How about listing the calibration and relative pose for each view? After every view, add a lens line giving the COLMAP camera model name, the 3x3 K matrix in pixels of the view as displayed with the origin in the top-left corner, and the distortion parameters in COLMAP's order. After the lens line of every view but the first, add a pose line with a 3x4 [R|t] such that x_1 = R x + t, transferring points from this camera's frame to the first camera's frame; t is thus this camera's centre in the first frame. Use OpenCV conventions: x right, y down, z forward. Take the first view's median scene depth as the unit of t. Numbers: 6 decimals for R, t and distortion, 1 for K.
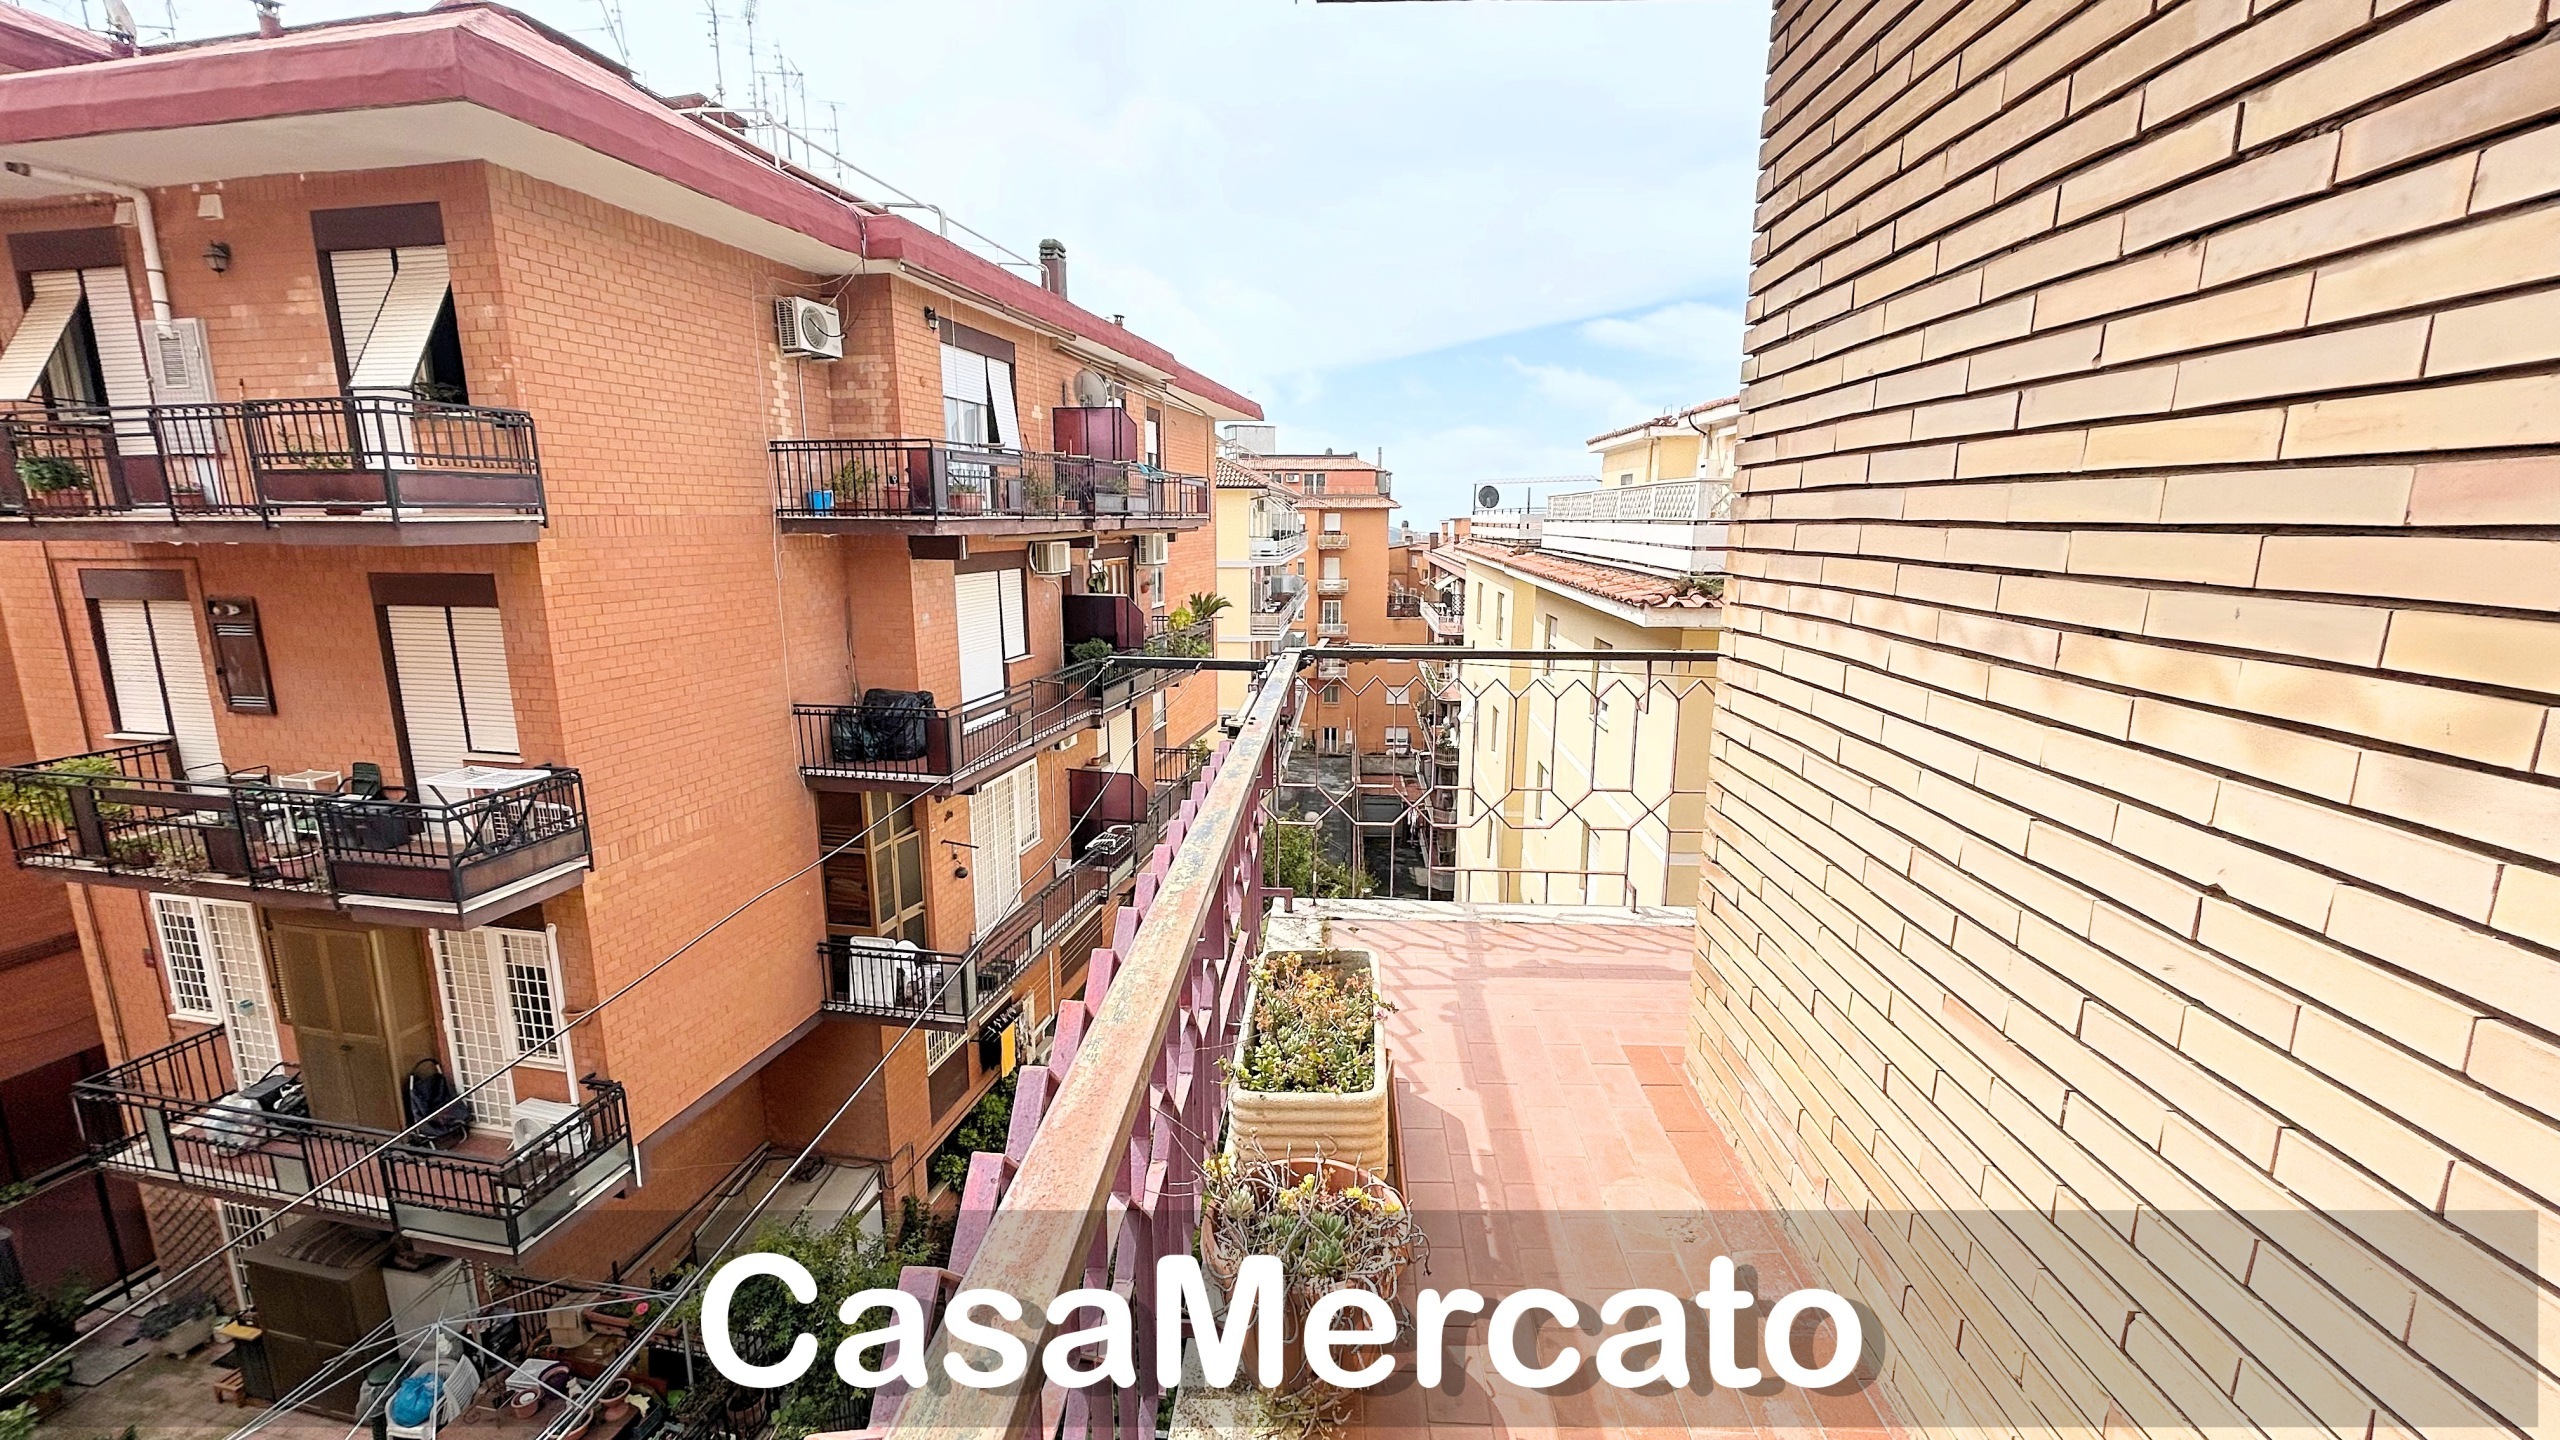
lens RADIAL K [[1026.8, 0, 1280.0], [0, 1026.8, 720.0], [0, 0, 1]] dist [-0.000808, -0.000069]
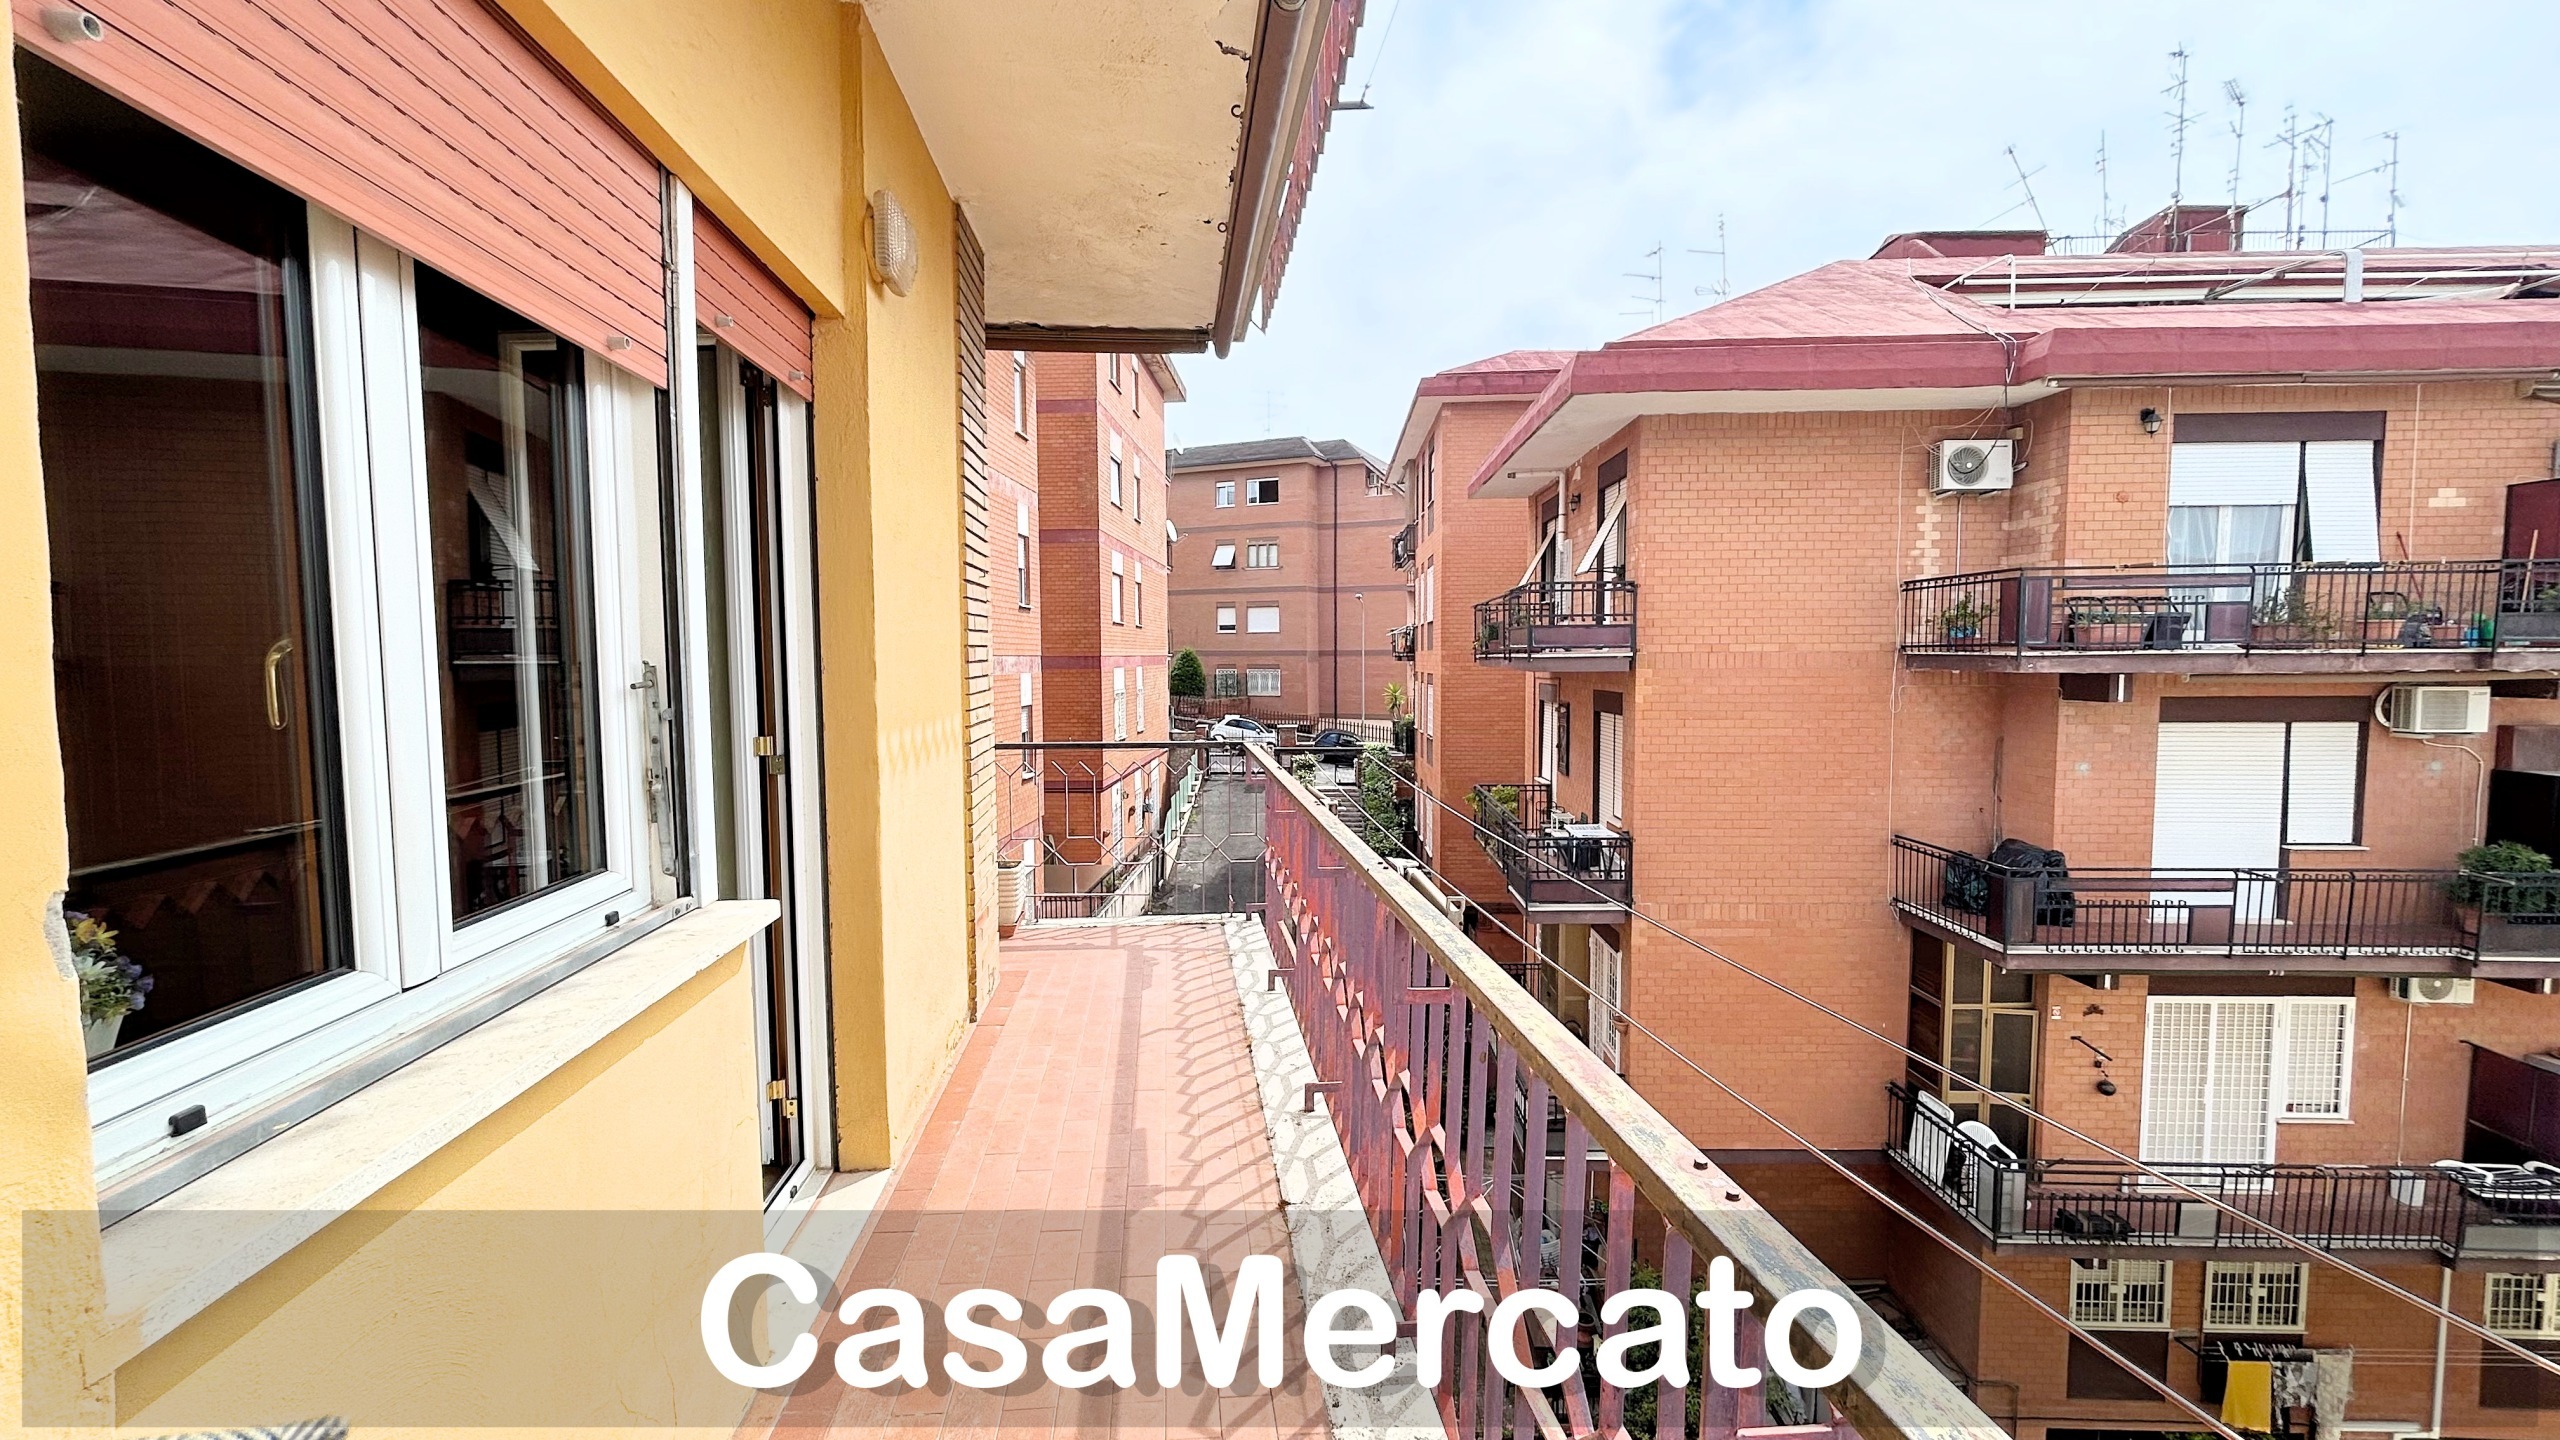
lens RADIAL K [[1026.8, 0, 1280.0], [0, 1026.8, 720.0], [0, 0, 1]] dist [-0.000808, -0.000069]
pose [[0.177425, 0.060783, -0.982255, 0.401708], [-0.187280, 0.981937, 0.026935, -0.039776], [0.966150, 0.179178, 0.185604, 0.204483]]
